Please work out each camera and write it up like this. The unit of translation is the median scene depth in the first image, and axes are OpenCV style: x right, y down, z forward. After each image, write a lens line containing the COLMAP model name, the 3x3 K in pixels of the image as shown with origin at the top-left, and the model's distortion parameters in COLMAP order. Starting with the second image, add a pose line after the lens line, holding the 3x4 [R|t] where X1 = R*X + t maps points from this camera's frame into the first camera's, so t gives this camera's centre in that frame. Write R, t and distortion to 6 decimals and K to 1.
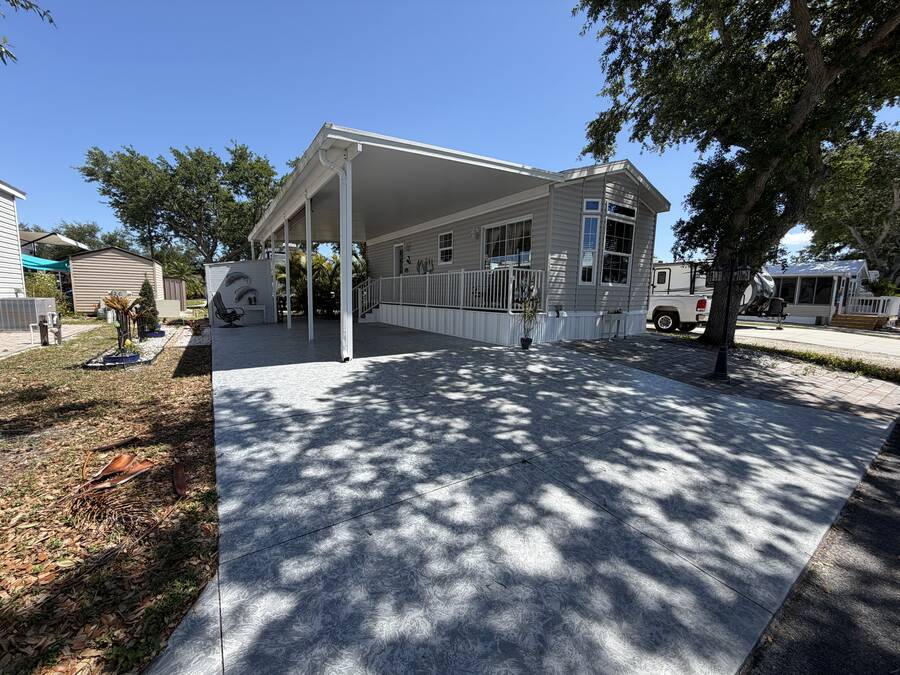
lens RADIAL K [[358.0, 0, 449.7], [0, 358.0, 337.1], [0, 0, 1]] dist [0.000106, -0.000267]
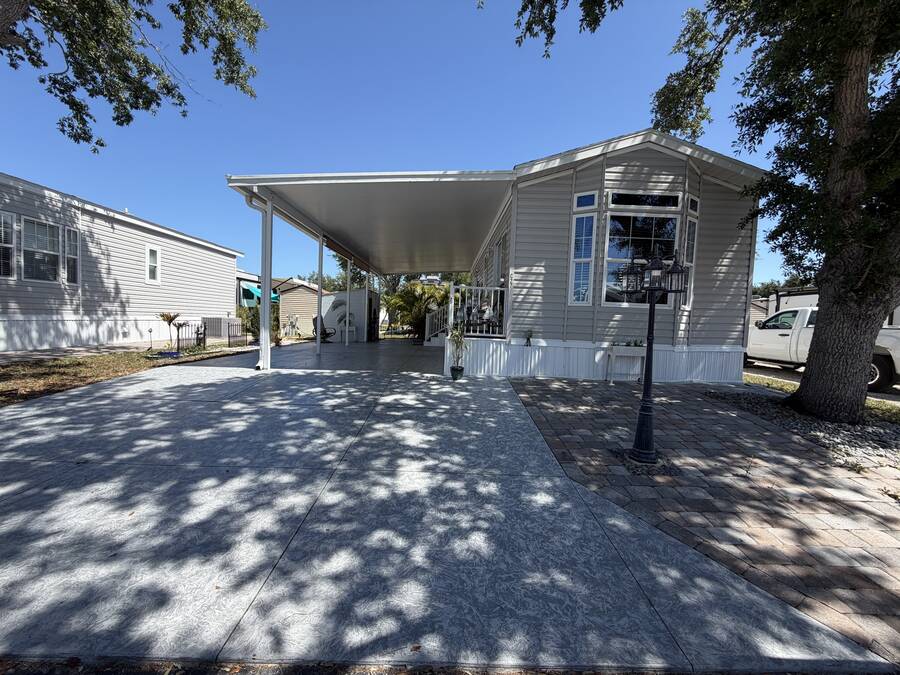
lens RADIAL K [[358.0, 0, 448.6], [0, 358.0, 337.1], [0, 0, 1]] dist [0.000106, -0.000267]
pose [[0.835432, 0.037821, -0.548292, 1.164387], [-0.084007, 0.994694, -0.059387, -0.026924], [0.543136, 0.095674, 0.834176, 0.486344]]
